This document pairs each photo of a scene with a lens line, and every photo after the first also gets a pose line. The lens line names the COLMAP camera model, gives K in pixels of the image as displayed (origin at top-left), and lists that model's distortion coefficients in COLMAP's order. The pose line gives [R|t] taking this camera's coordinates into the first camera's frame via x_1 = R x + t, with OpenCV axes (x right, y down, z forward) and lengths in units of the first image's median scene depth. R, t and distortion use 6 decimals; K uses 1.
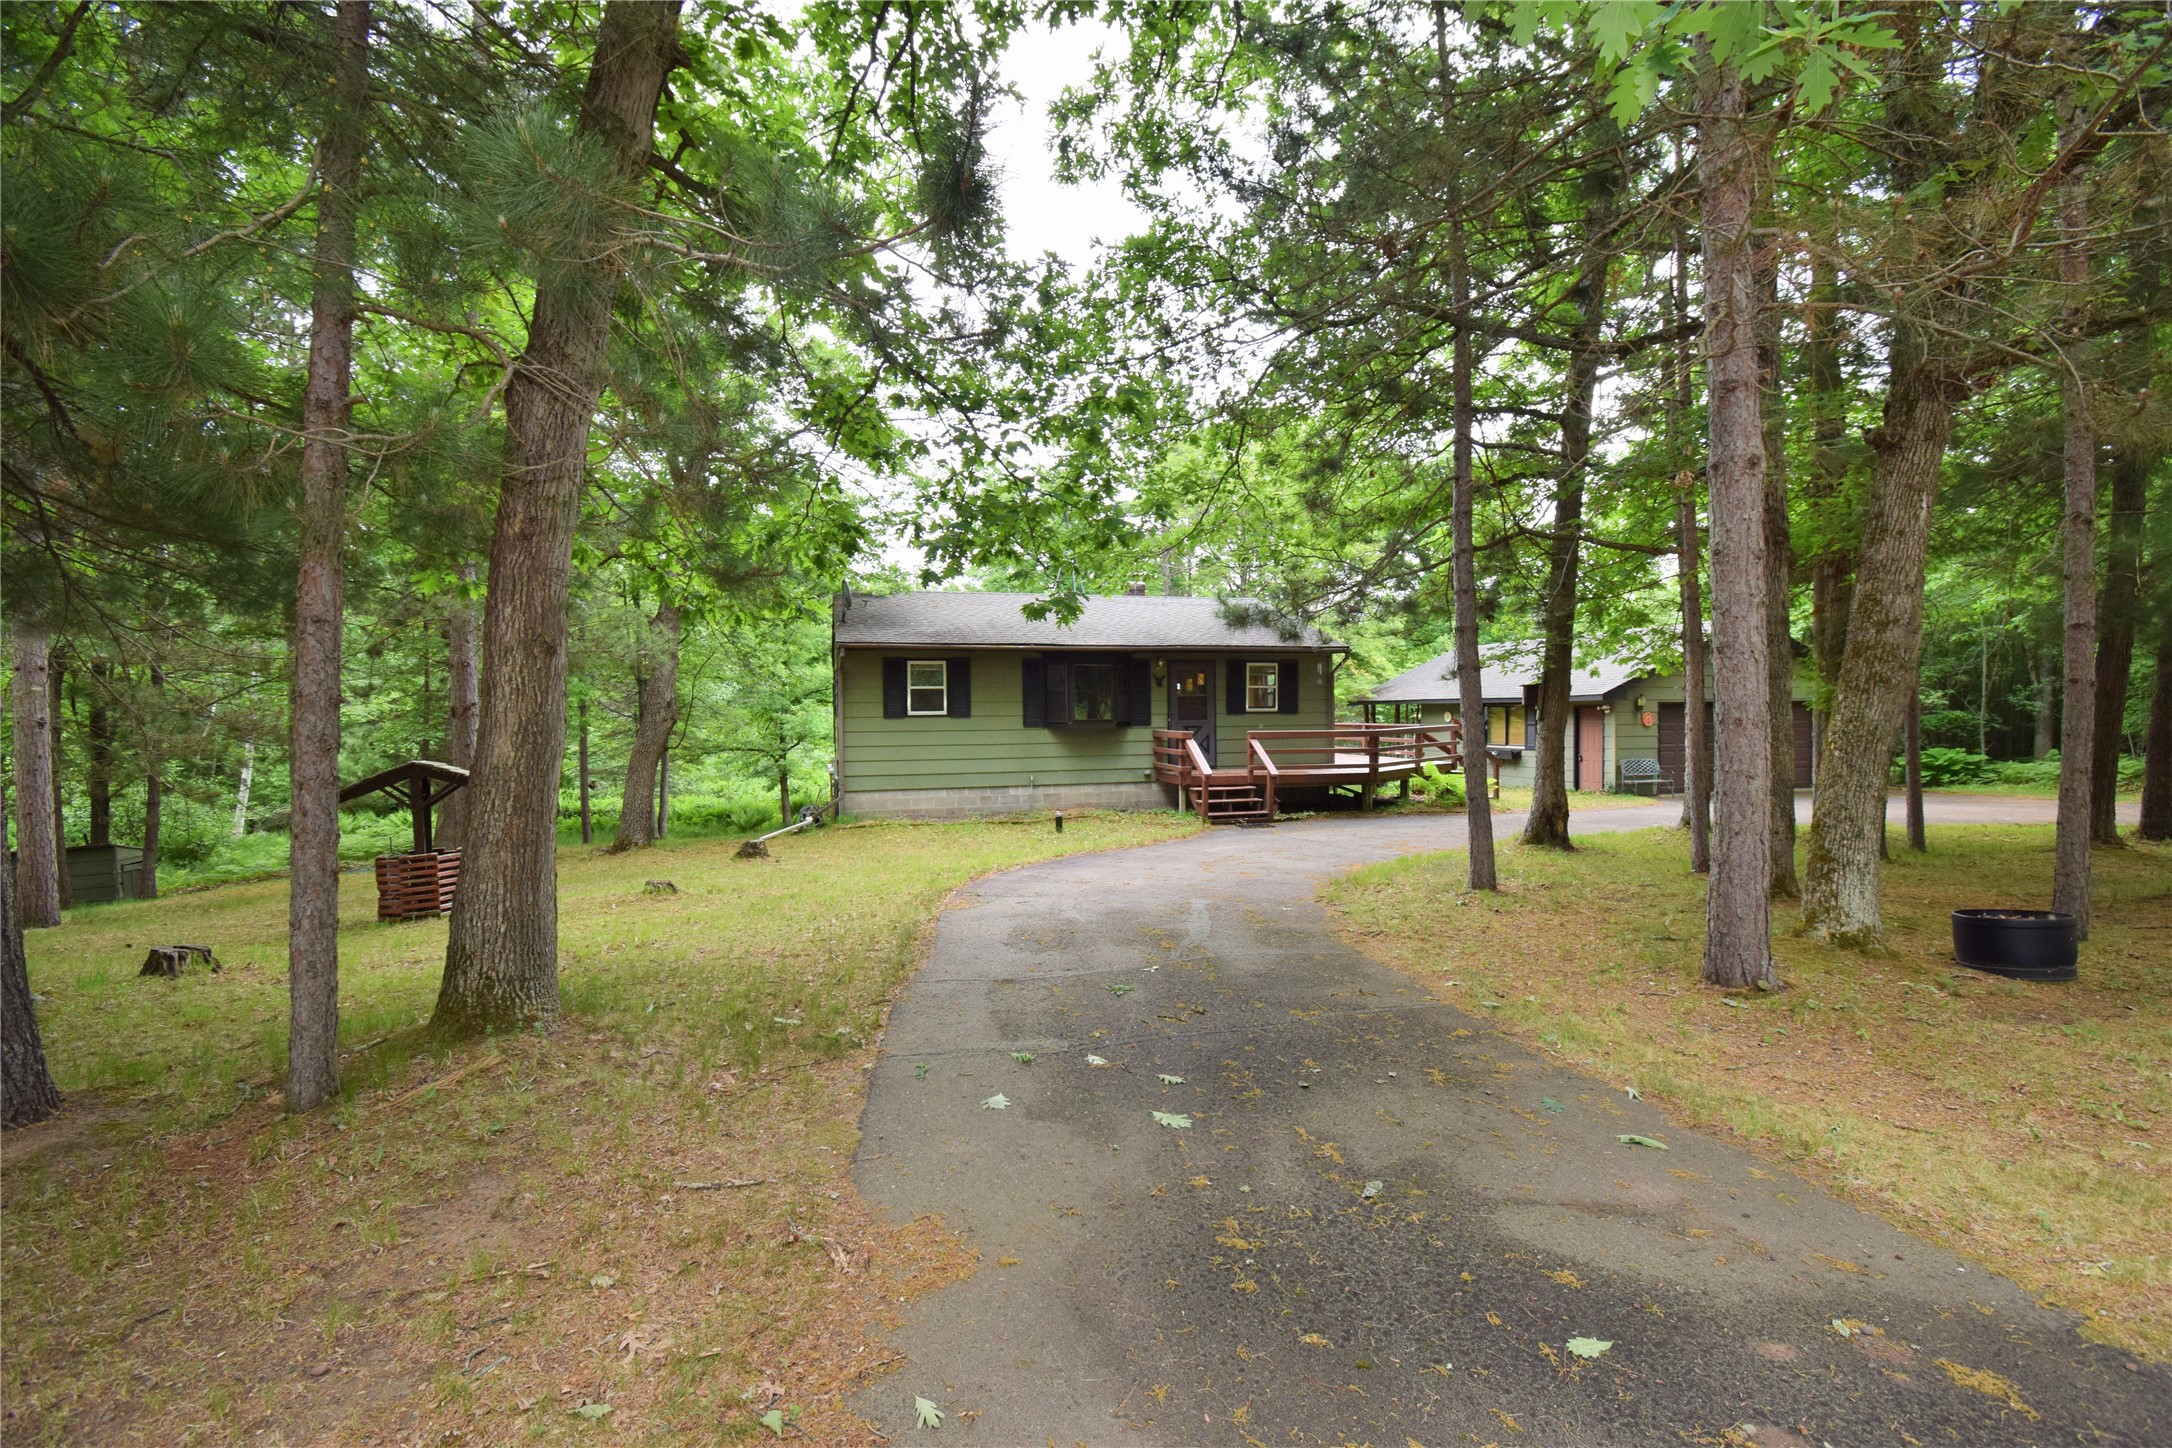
lens RADIAL K [[973.6, 0, 1098.9], [0, 973.6, 728.6], [0, 0, 1]] dist [0.014587, -0.021476]
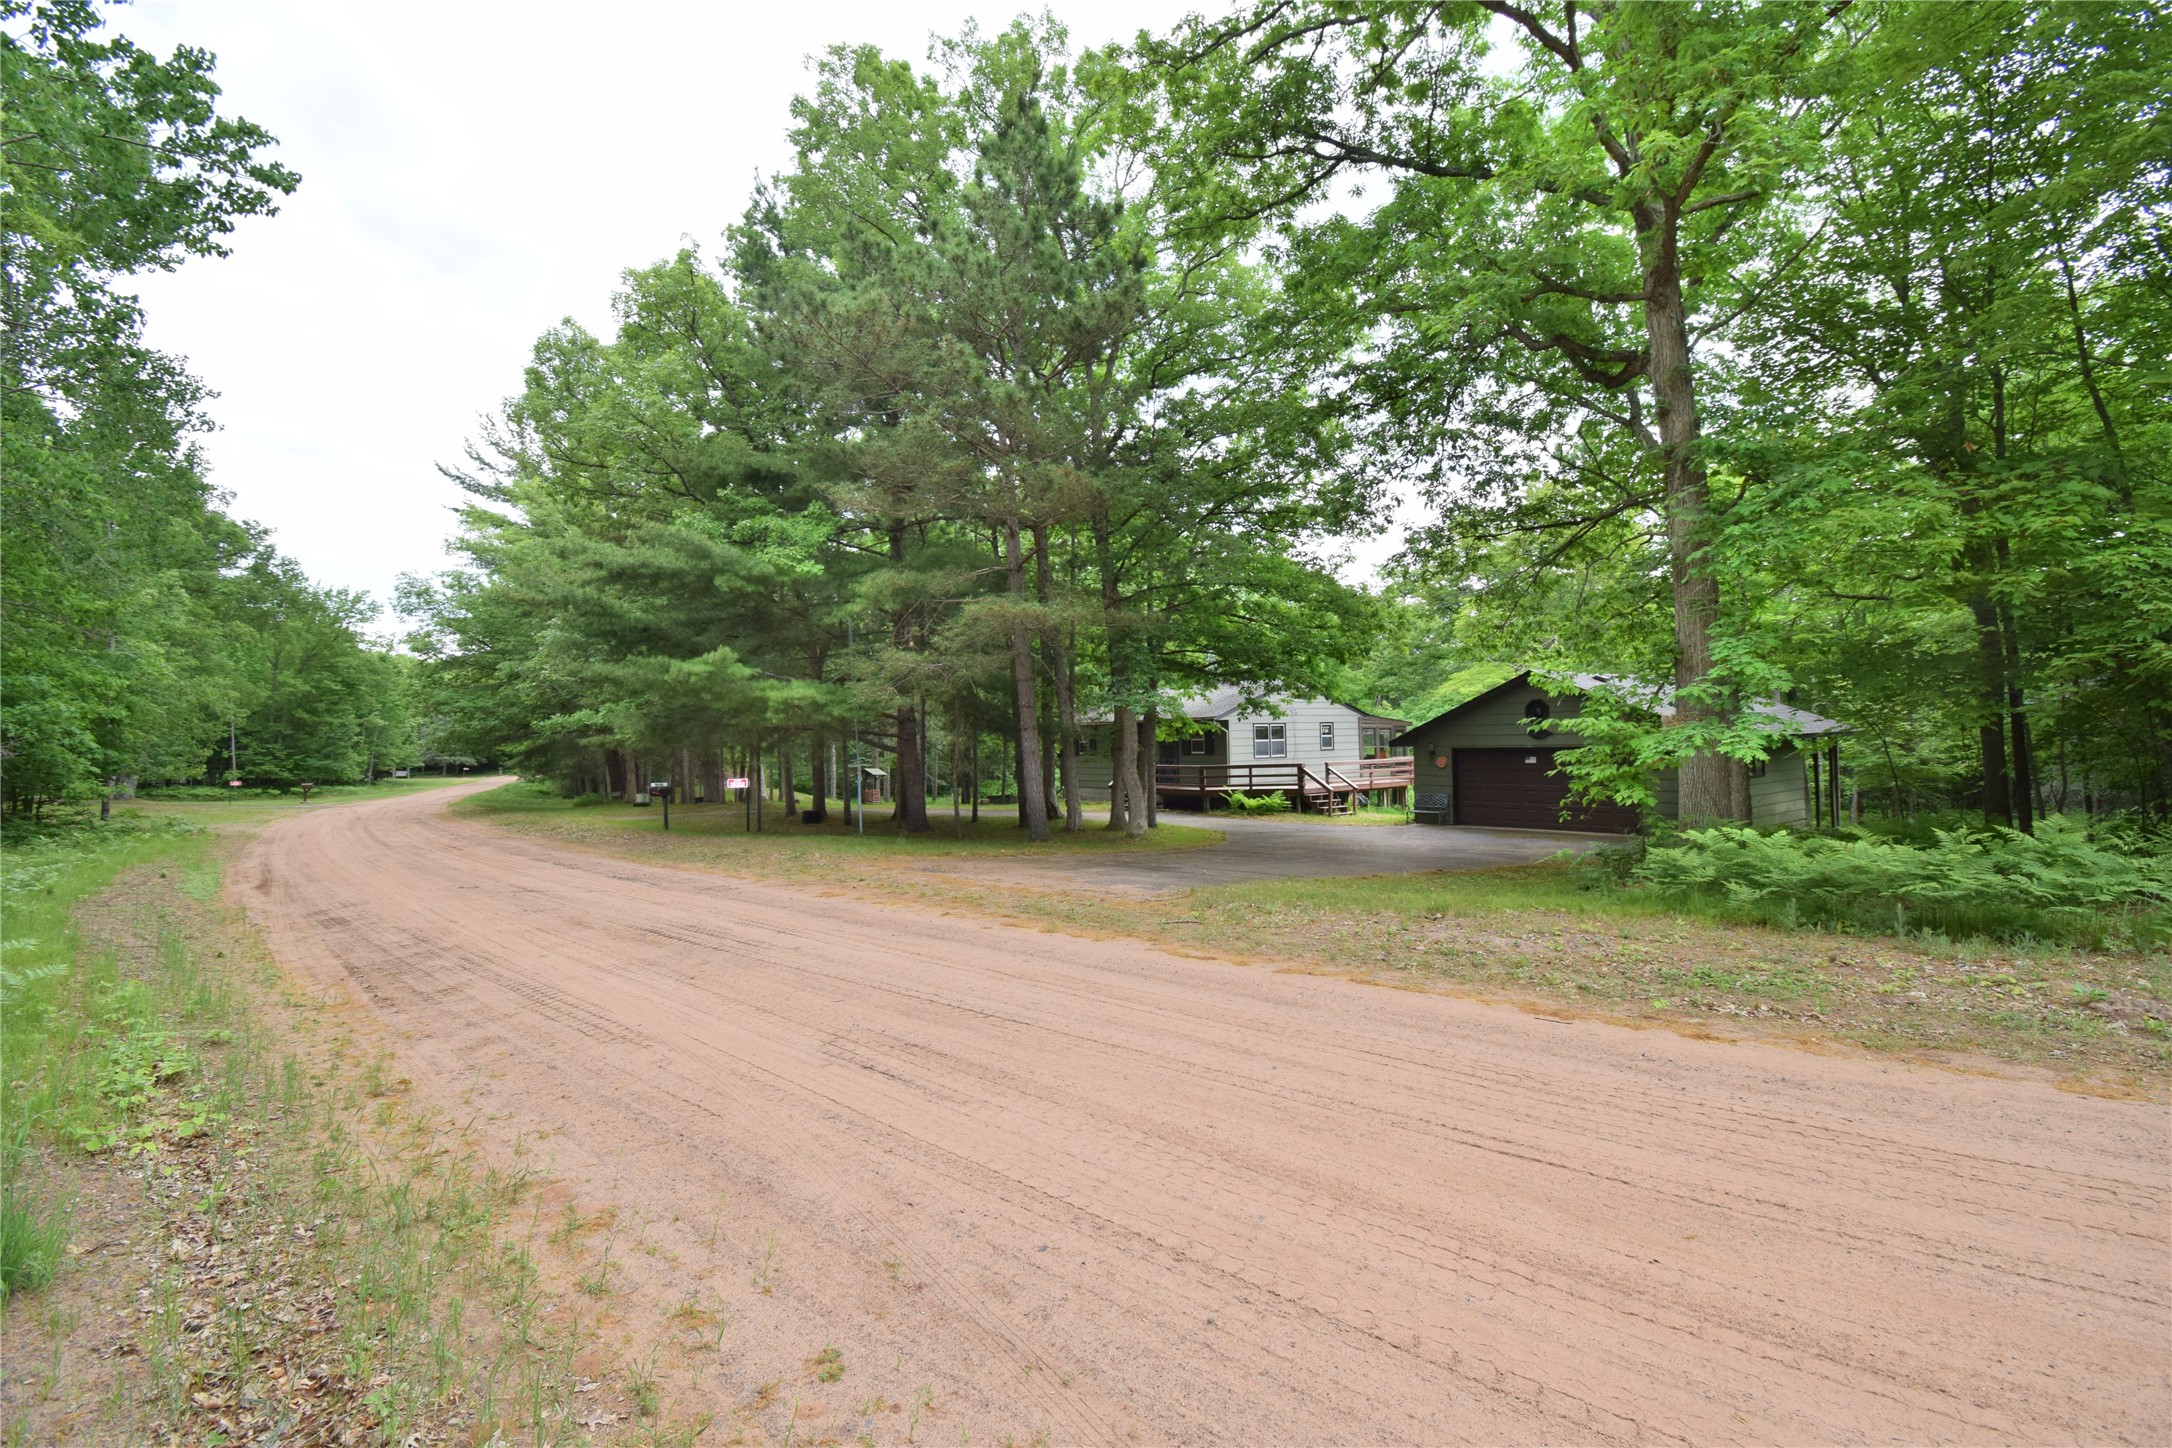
lens RADIAL K [[960.1, 0, 1094.6], [0, 960.1, 731.6], [0, 0, 1]] dist [0.015697, -0.022010]
pose [[0.374930, -0.004870, -0.927040, 1.809184], [0.005527, 0.999980, -0.003018, -0.054782], [0.927036, -0.003992, 0.374950, 0.176521]]
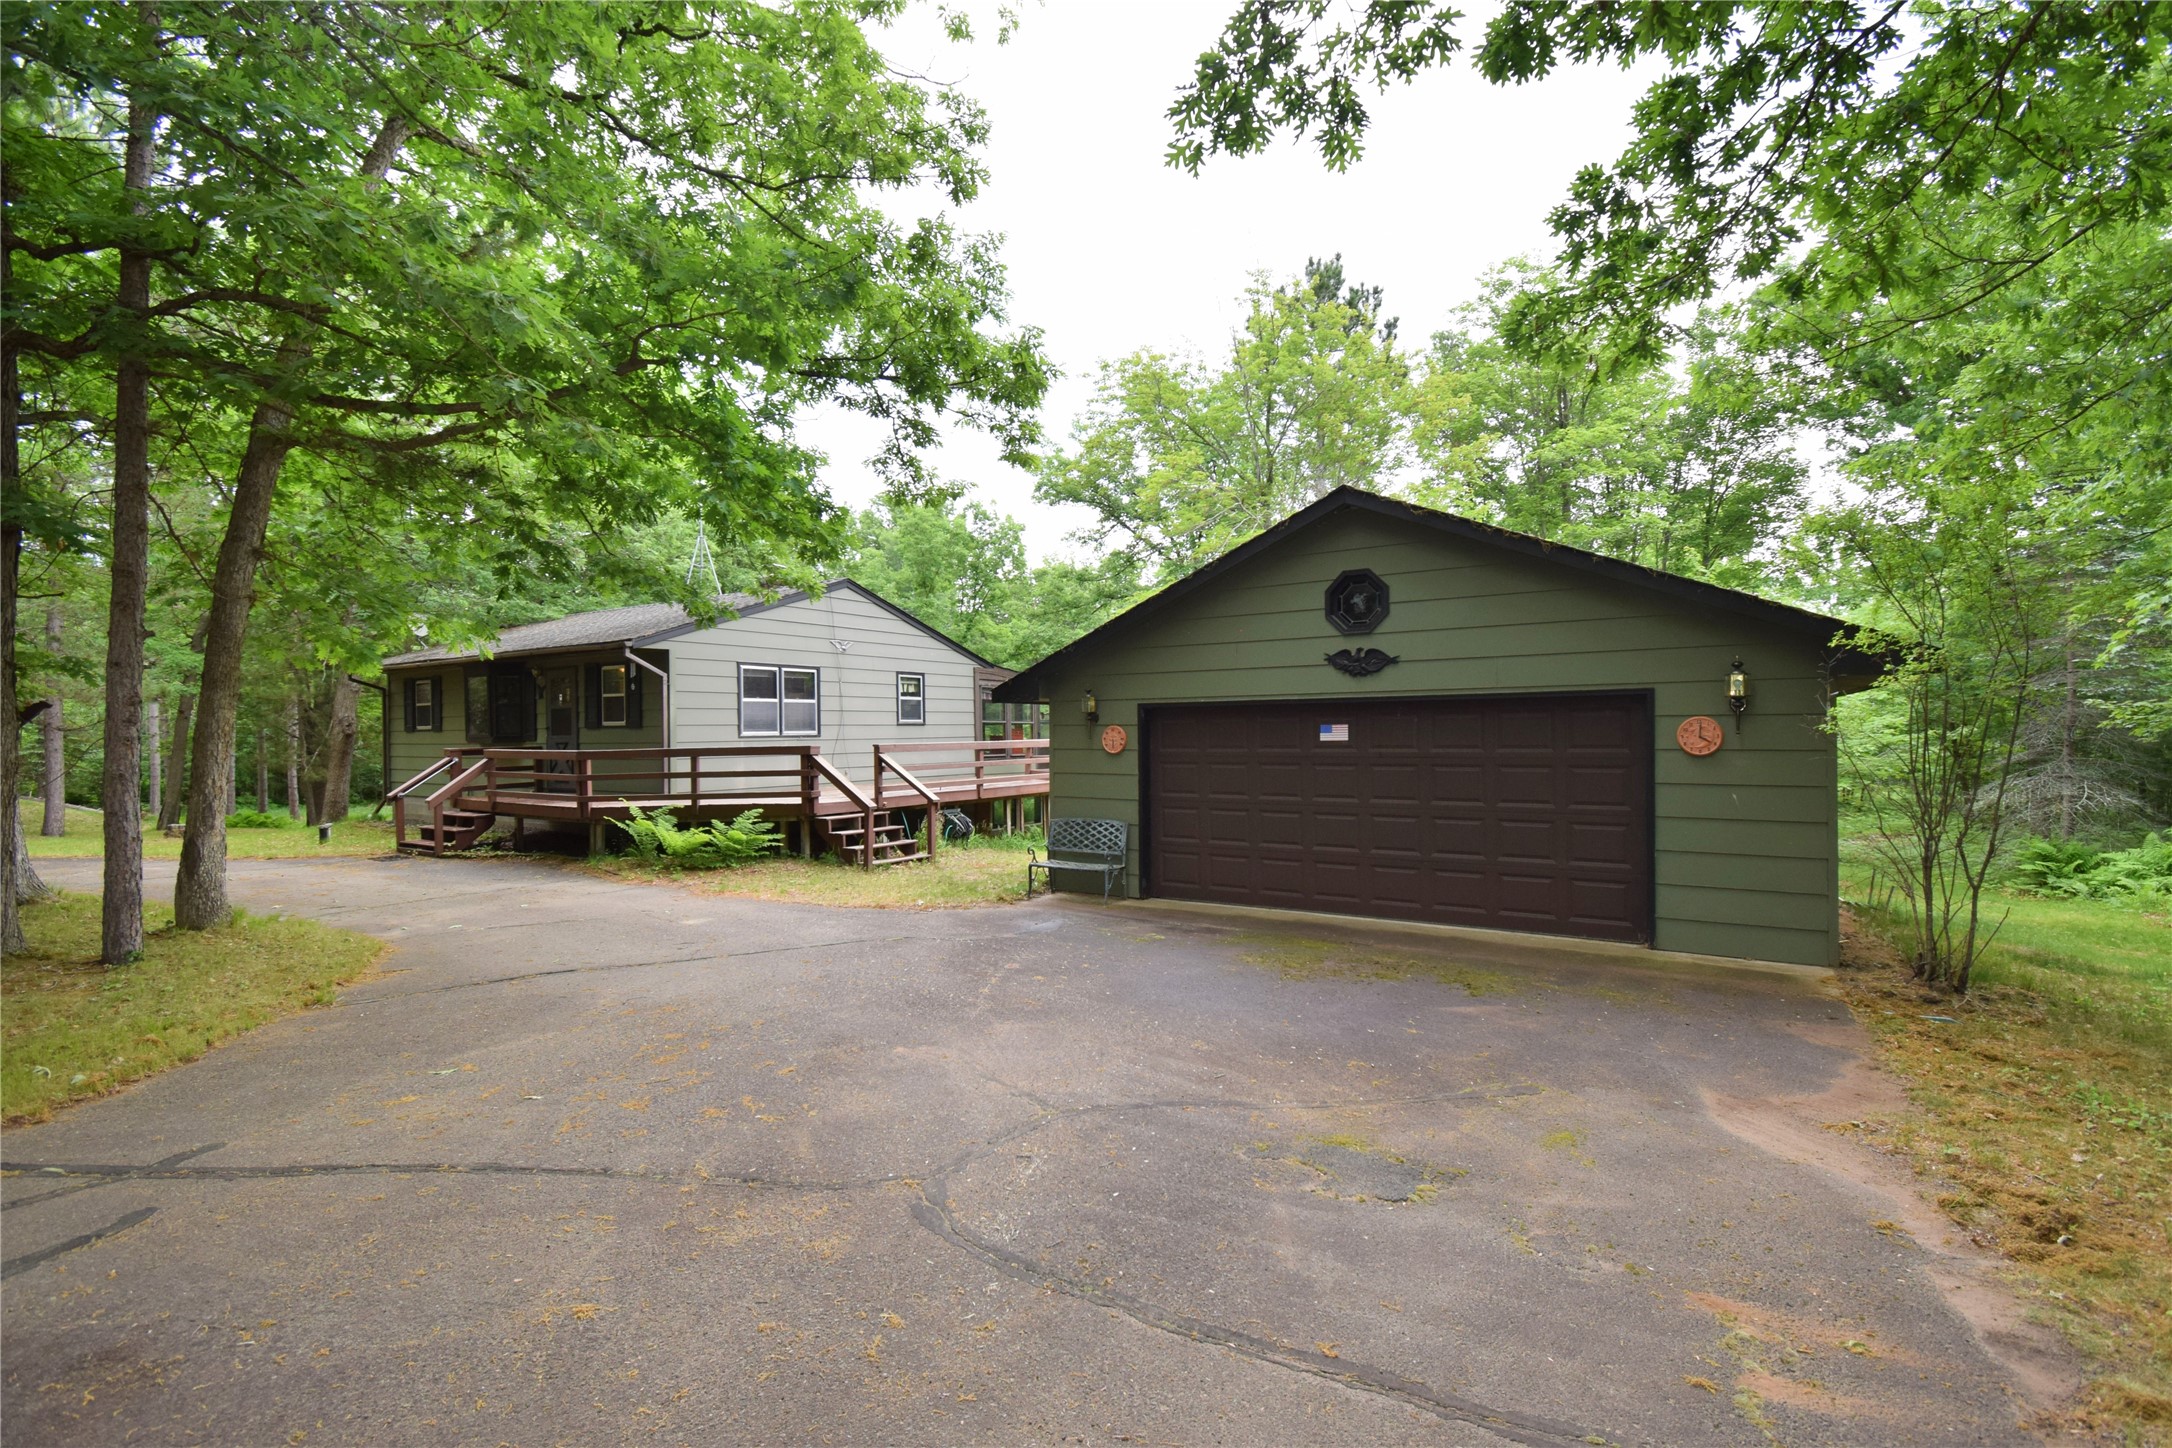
lens RADIAL K [[973.6, 0, 1098.9], [0, 973.6, 728.6], [0, 0, 1]] dist [0.014587, -0.021476]
pose [[0.657080, 0.004636, -0.753806, 1.103104], [-0.007778, 0.999970, -0.000631, -0.017224], [0.753781, 0.006278, 0.657096, 0.807680]]
